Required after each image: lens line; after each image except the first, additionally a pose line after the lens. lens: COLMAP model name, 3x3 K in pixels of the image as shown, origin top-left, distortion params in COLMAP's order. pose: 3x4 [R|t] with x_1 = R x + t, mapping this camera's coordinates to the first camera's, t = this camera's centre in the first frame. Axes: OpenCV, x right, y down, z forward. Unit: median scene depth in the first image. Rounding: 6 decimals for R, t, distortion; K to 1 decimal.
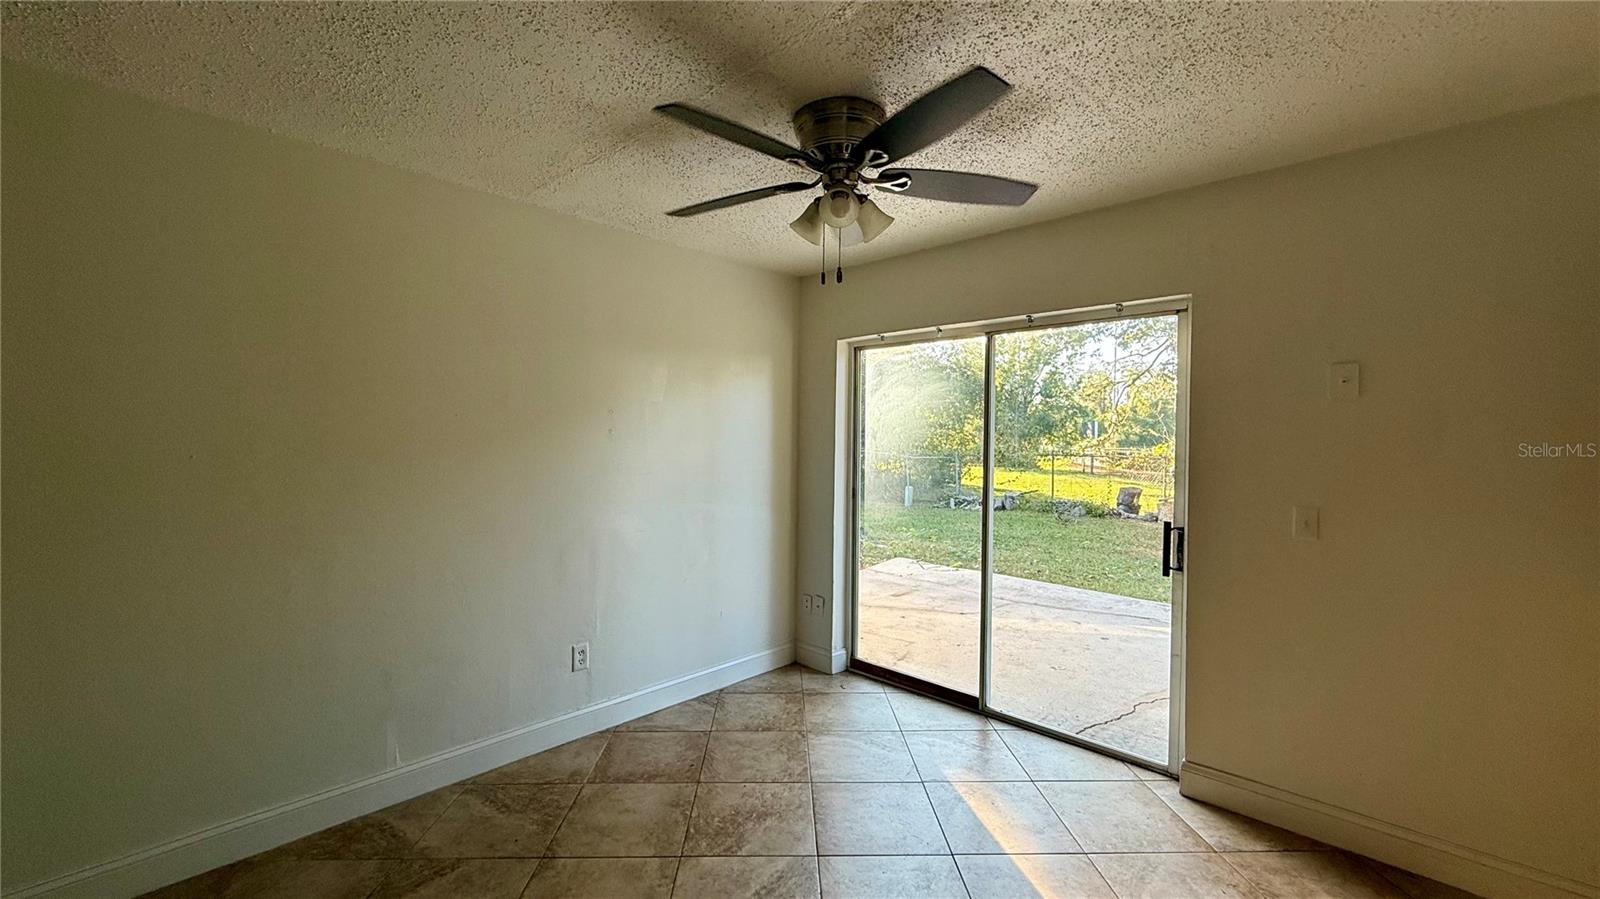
lens RADIAL K [[632.7, 0, 797.9], [0, 632.7, 444.4], [0, 0, 1]] dist [-0.001854, 0.000381]
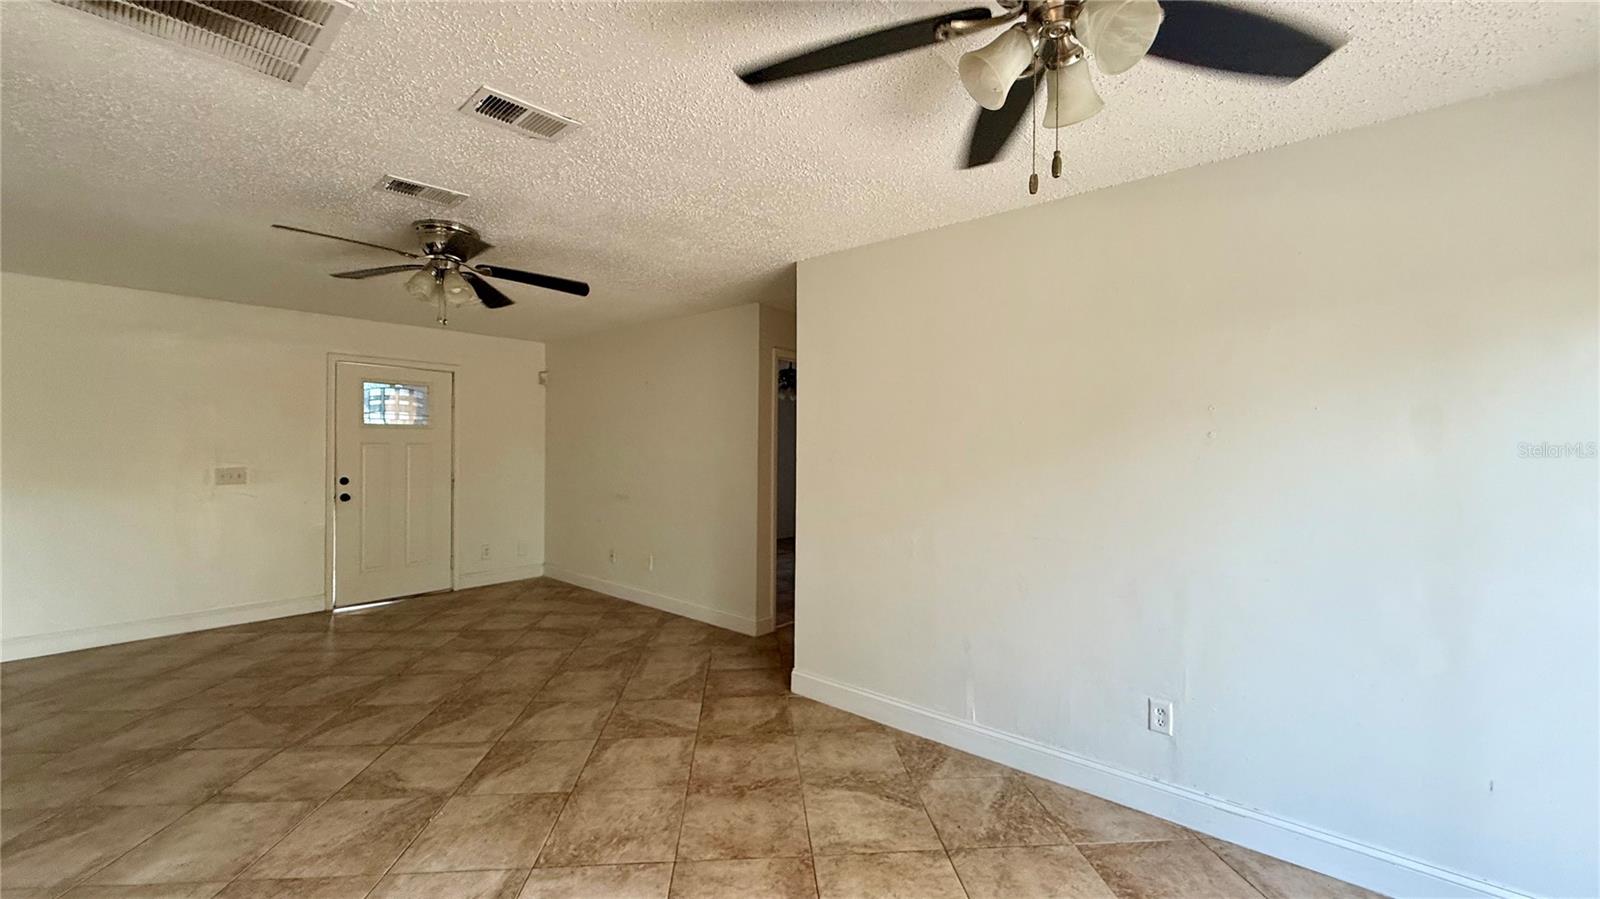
lens RADIAL K [[632.7, 0, 794.3], [0, 632.7, 449.6], [0, 0, 1]] dist [-0.001854, 0.000381]
pose [[0.052326, -0.002245, -0.998628, 0.488690], [-0.014871, 0.999885, -0.003027, 0.008193], [0.998519, 0.015009, 0.052287, 0.552774]]
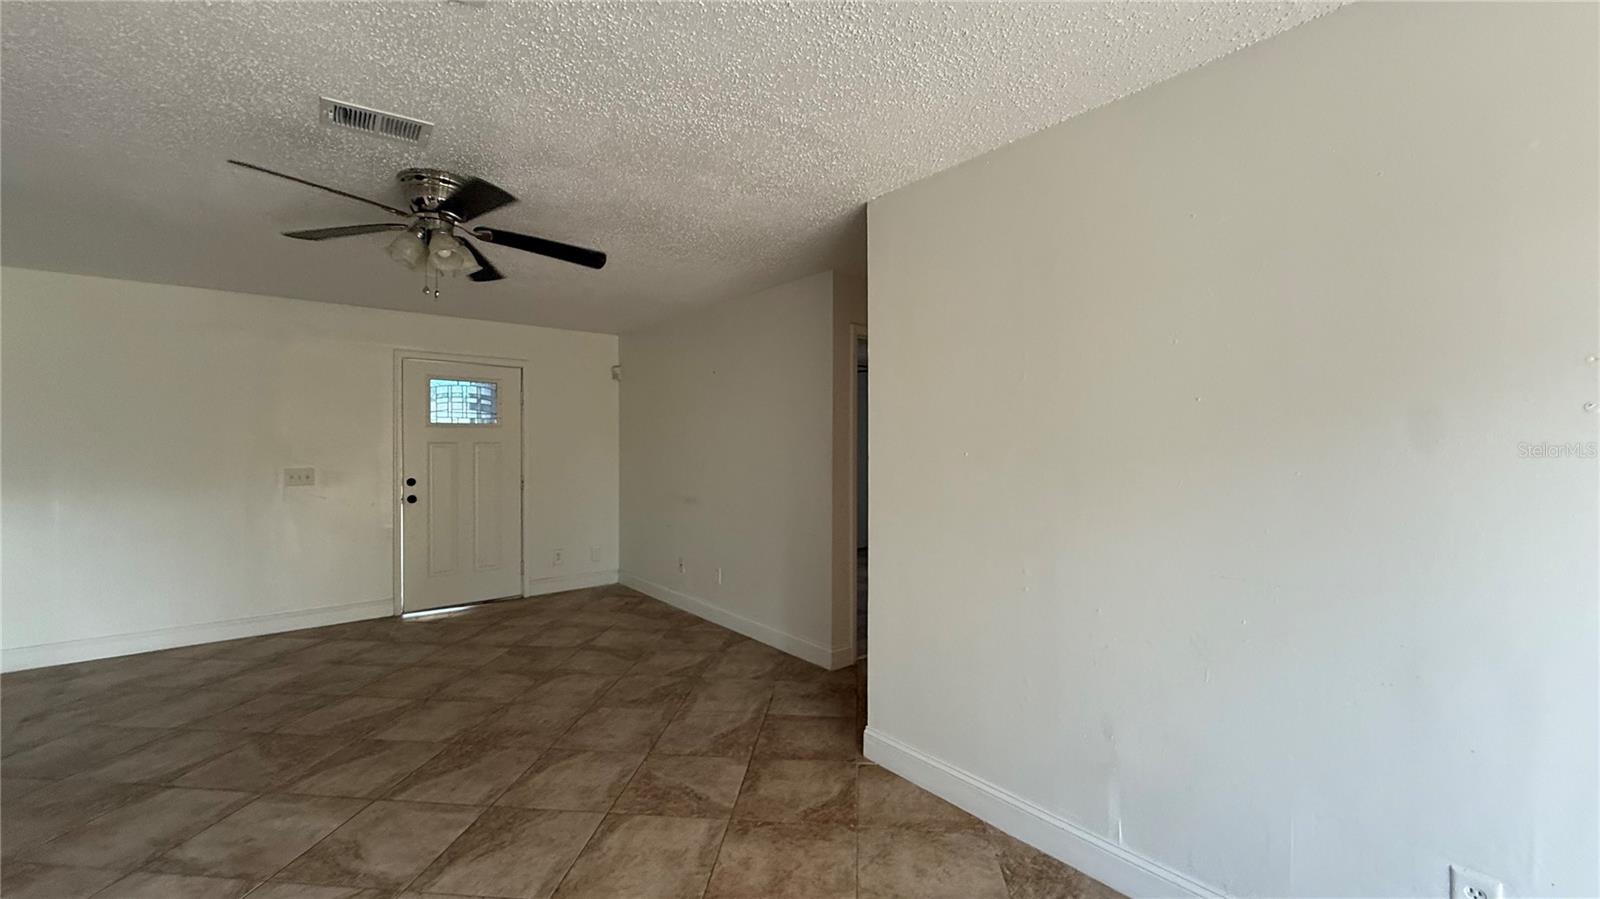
lens RADIAL K [[632.7, 0, 797.1], [0, 632.7, 450.0], [0, 0, 1]] dist [-0.001854, 0.000381]
pose [[-0.116466, -0.001024, -0.993194, 0.190275], [-0.008717, 0.999962, -0.000009, 0.014281], [0.993156, 0.008657, -0.116470, 0.634103]]
